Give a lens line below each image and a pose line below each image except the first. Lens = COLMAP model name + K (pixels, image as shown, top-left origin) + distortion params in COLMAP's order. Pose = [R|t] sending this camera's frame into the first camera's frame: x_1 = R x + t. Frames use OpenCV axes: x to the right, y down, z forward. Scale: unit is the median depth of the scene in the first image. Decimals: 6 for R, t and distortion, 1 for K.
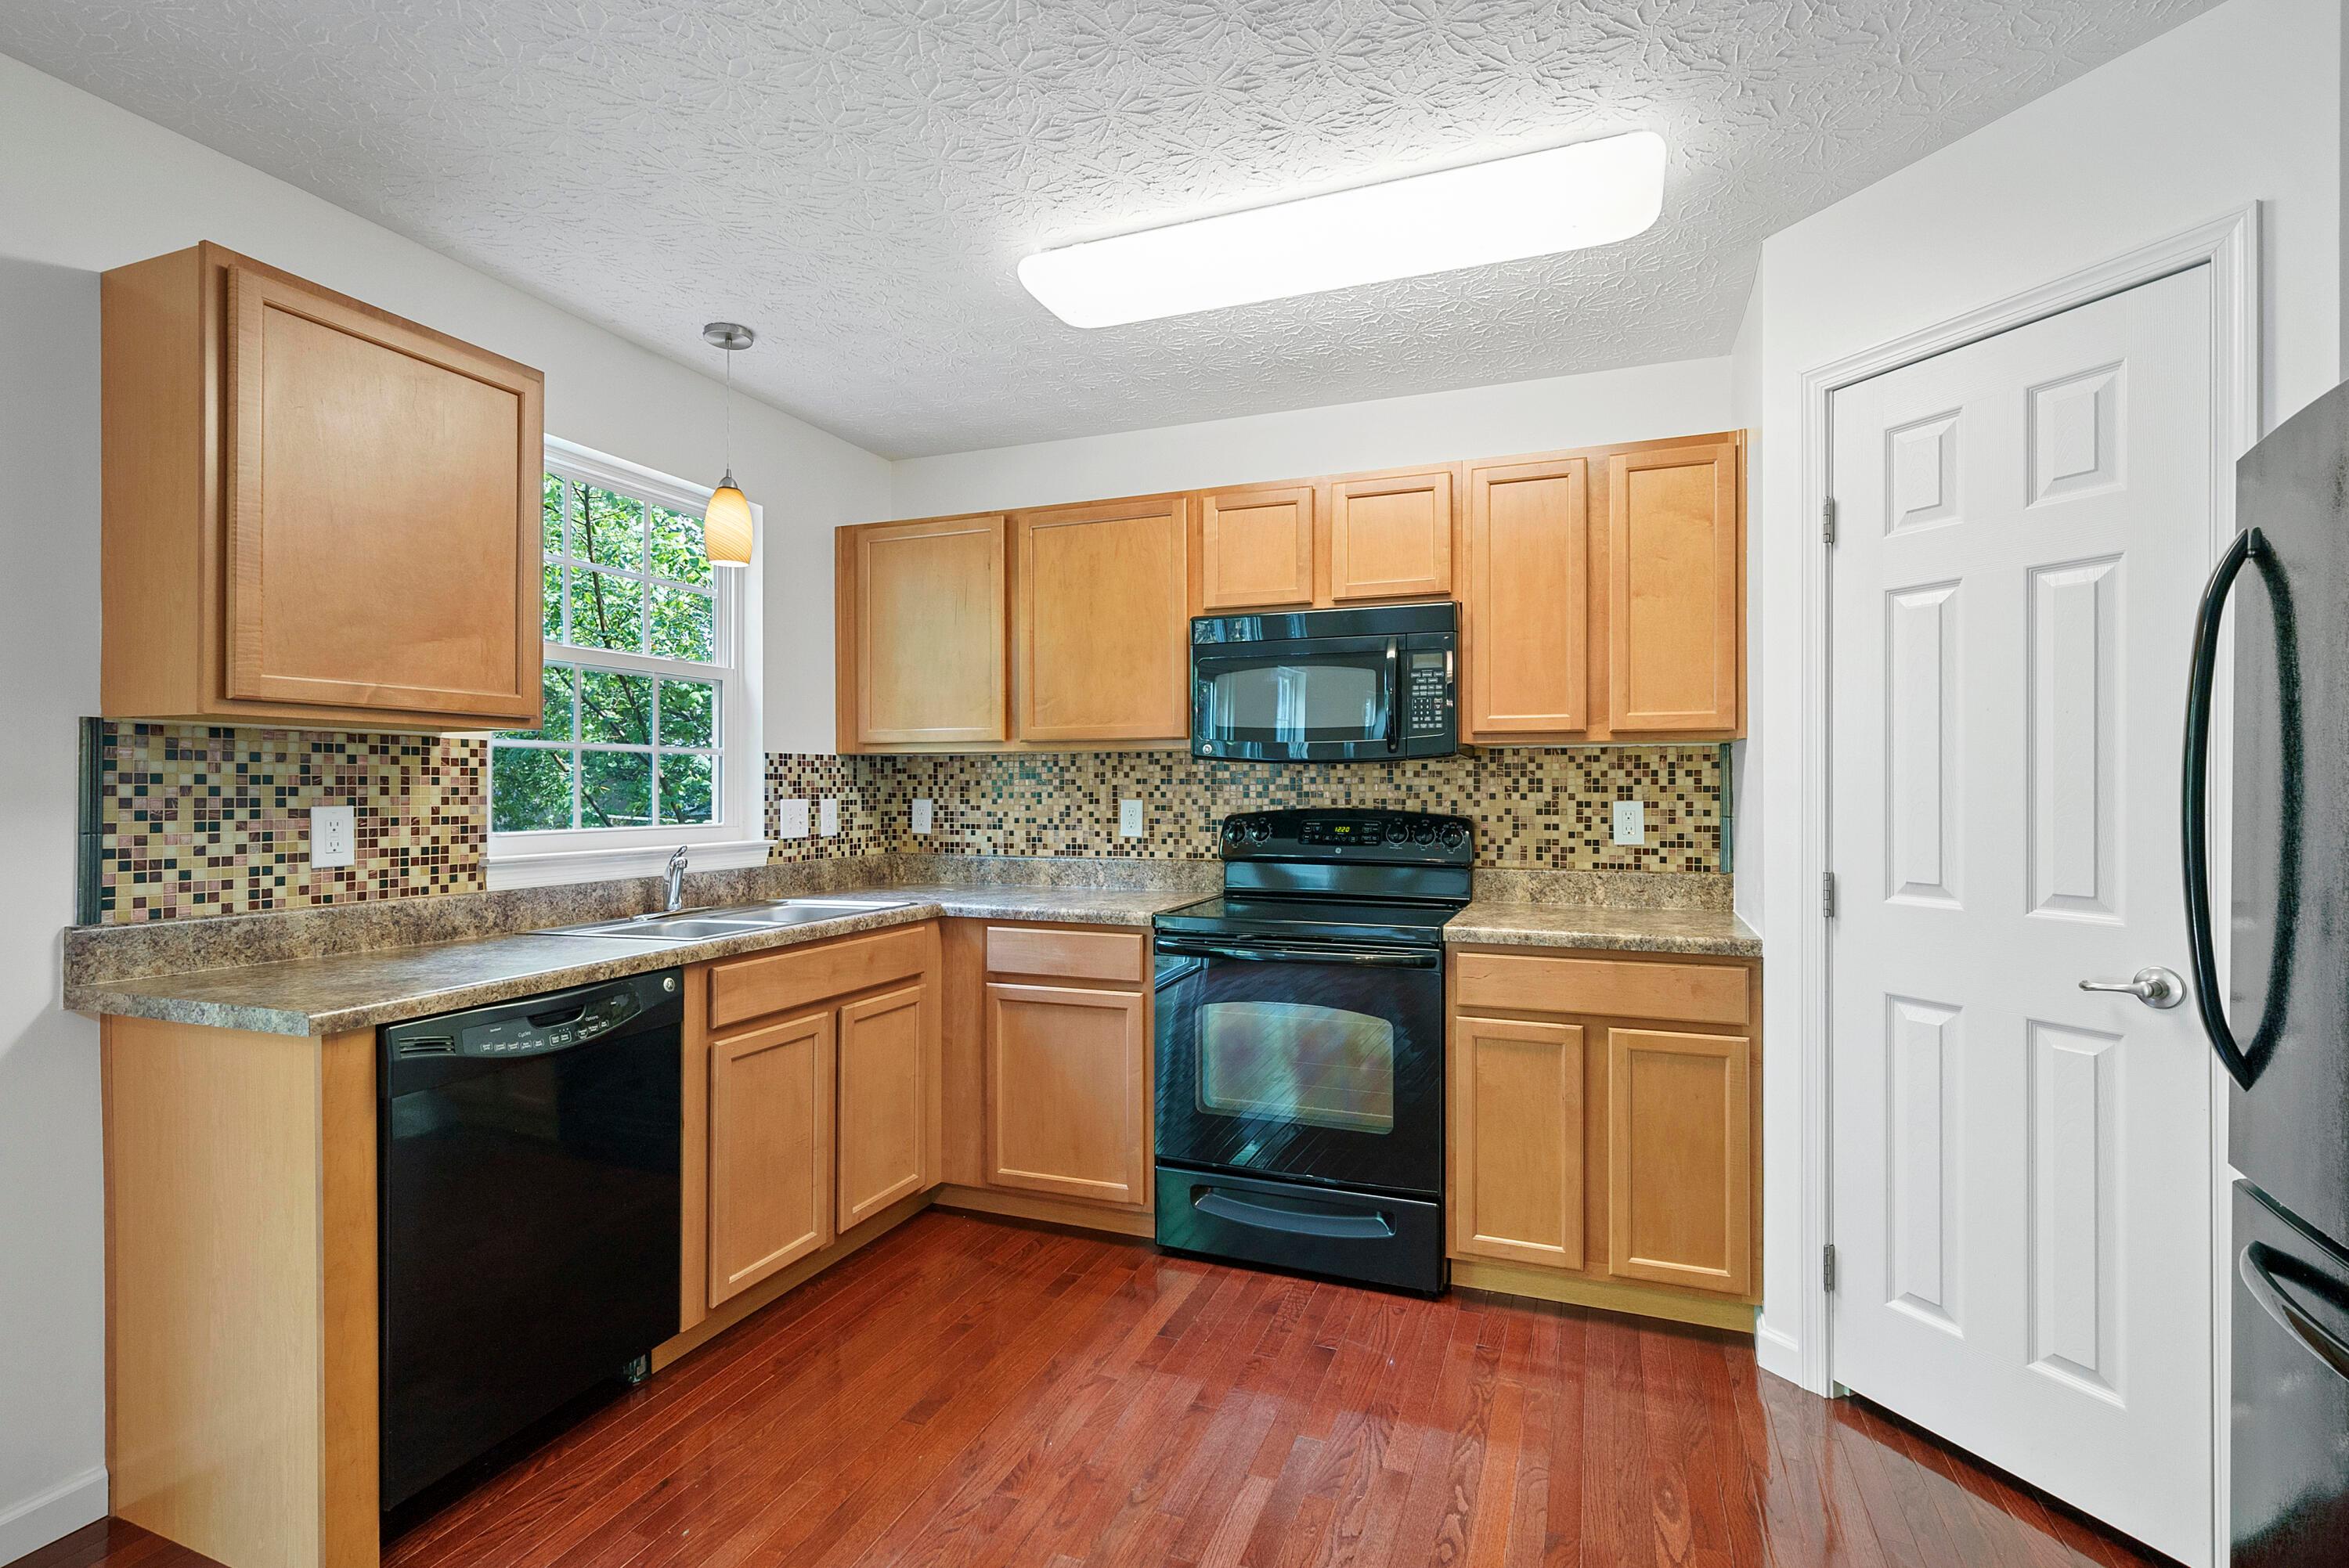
lens RADIAL K [[1091.9, 0, 1182.1], [0, 1091.9, 786.8], [0, 0, 1]] dist [-0.000666, 0.000460]
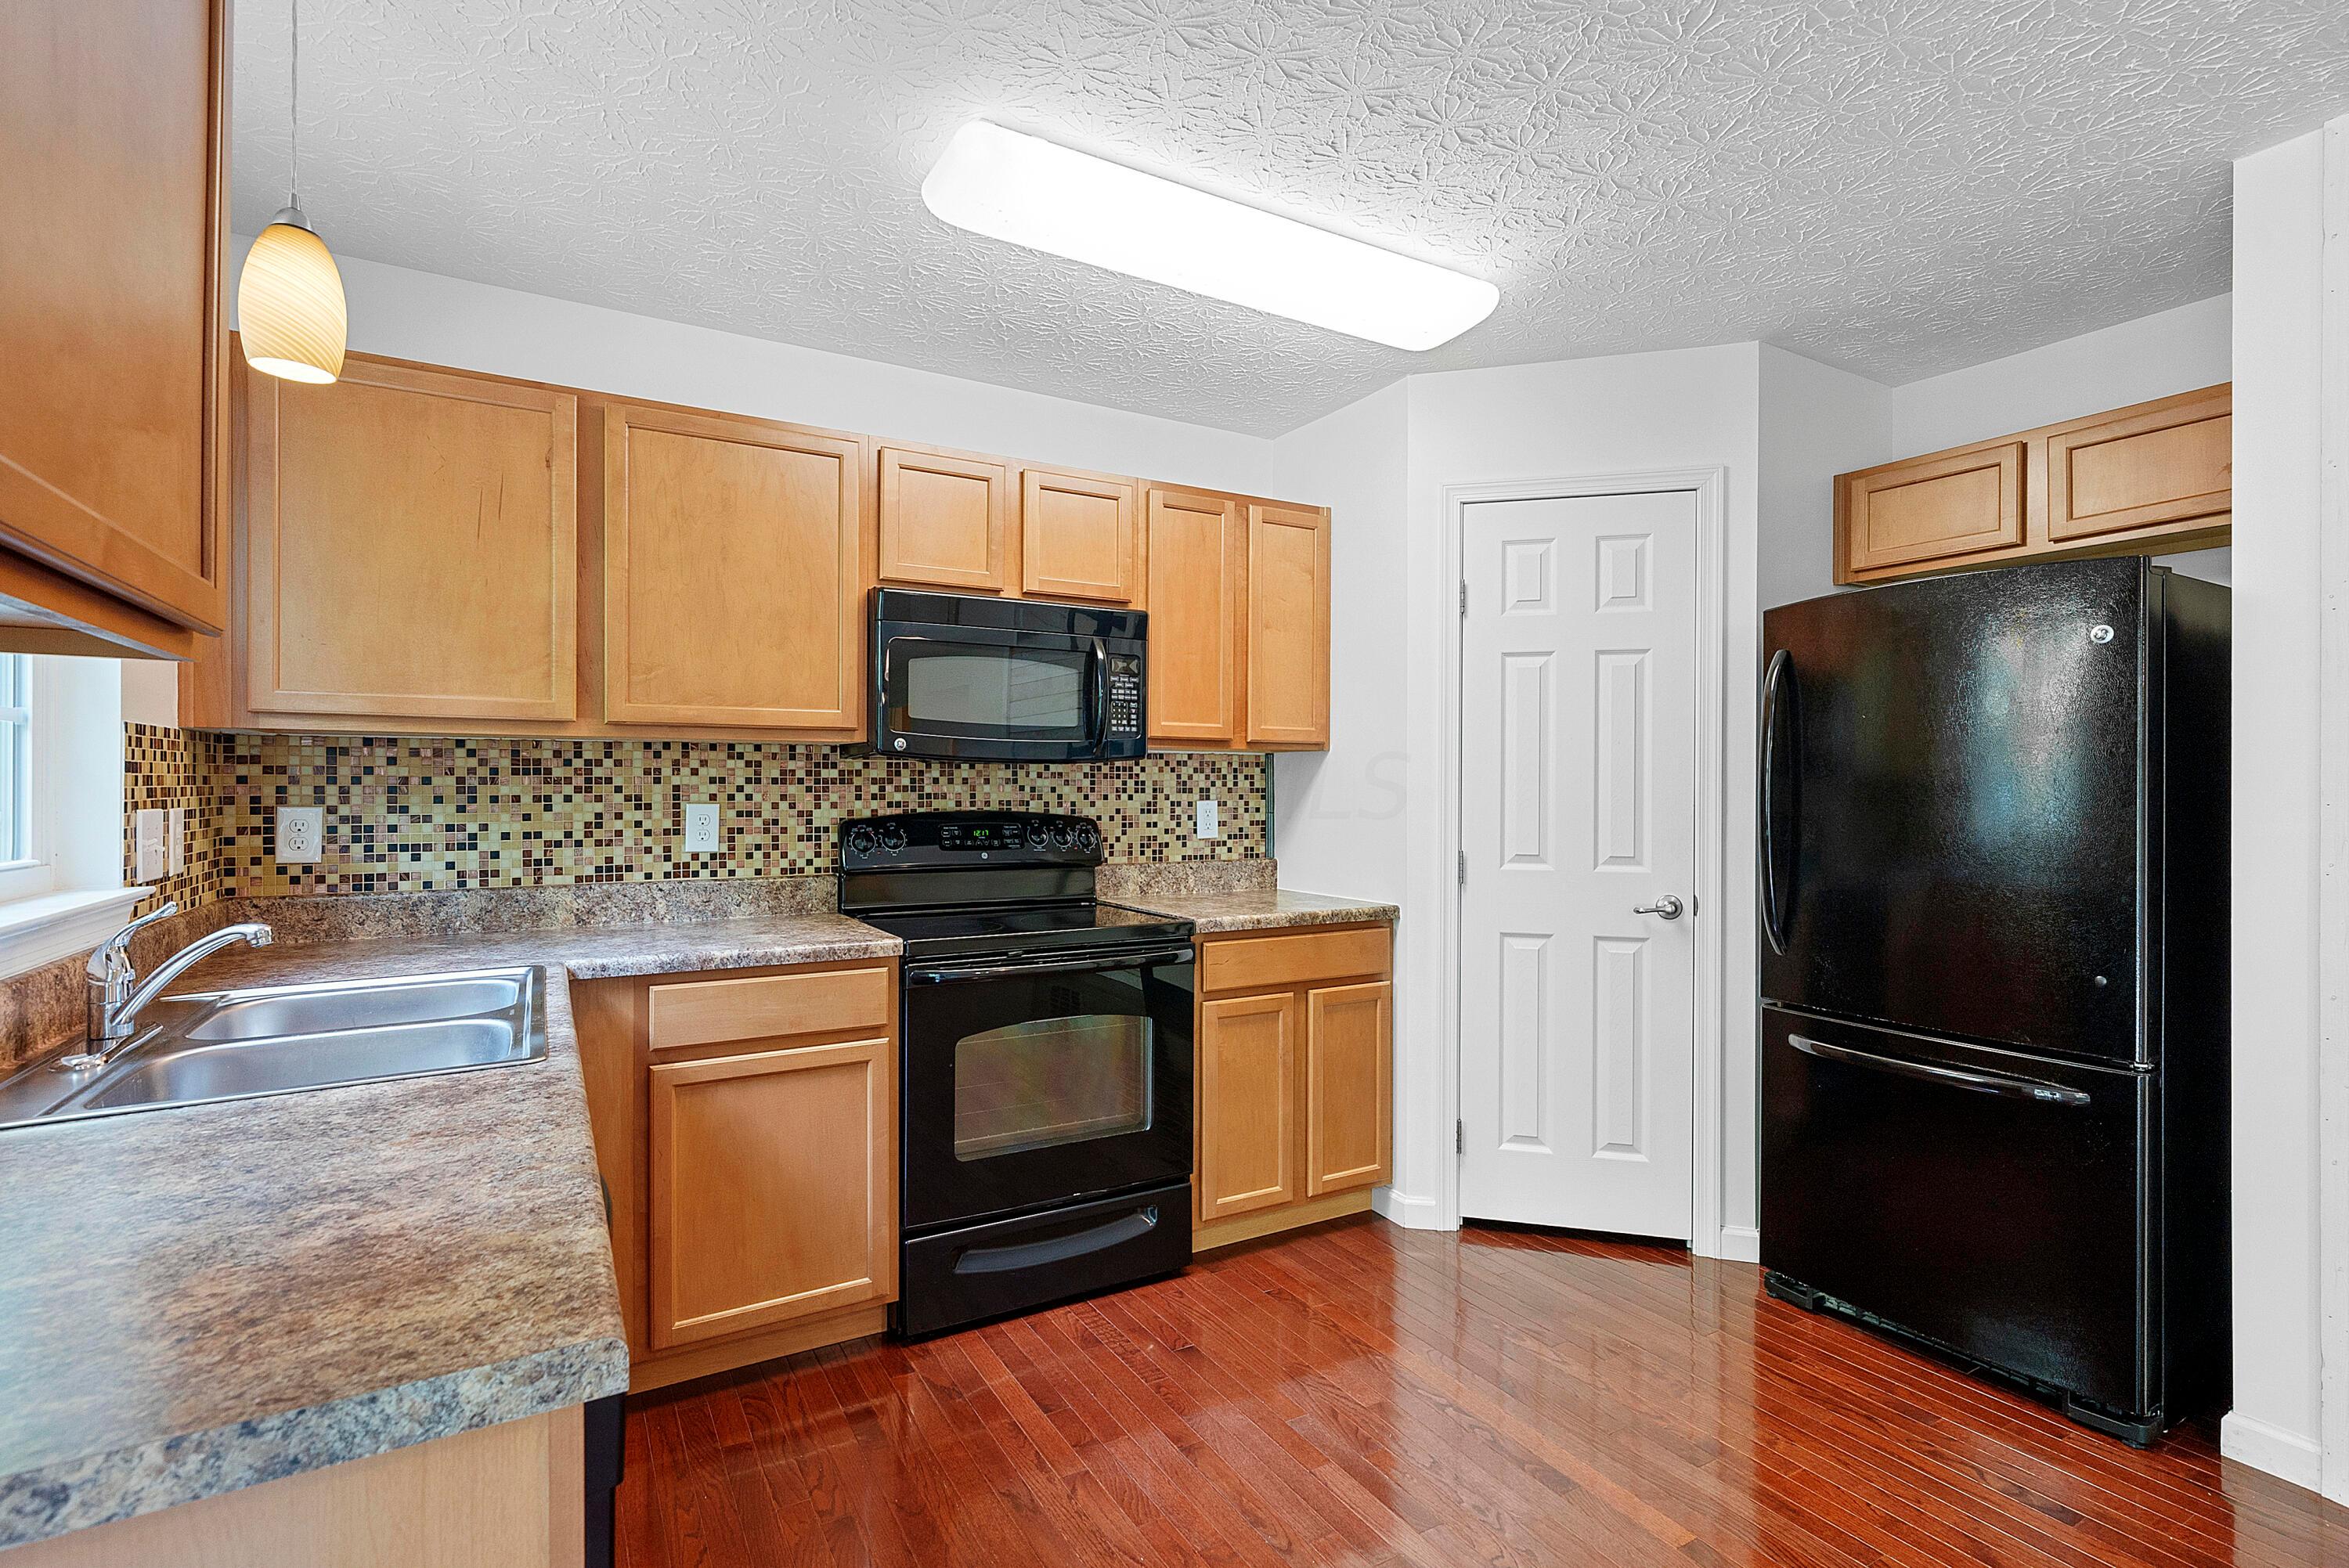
lens RADIAL K [[1091.9, 0, 1170.6], [0, 1091.9, 788.7], [0, 0, 1]] dist [-0.000666, 0.000460]
pose [[0.628283, 0.000927, 0.777984, -0.547153], [-0.002291, 0.999997, 0.000659, -0.000365], [-0.777981, -0.002196, 0.628284, 0.317407]]
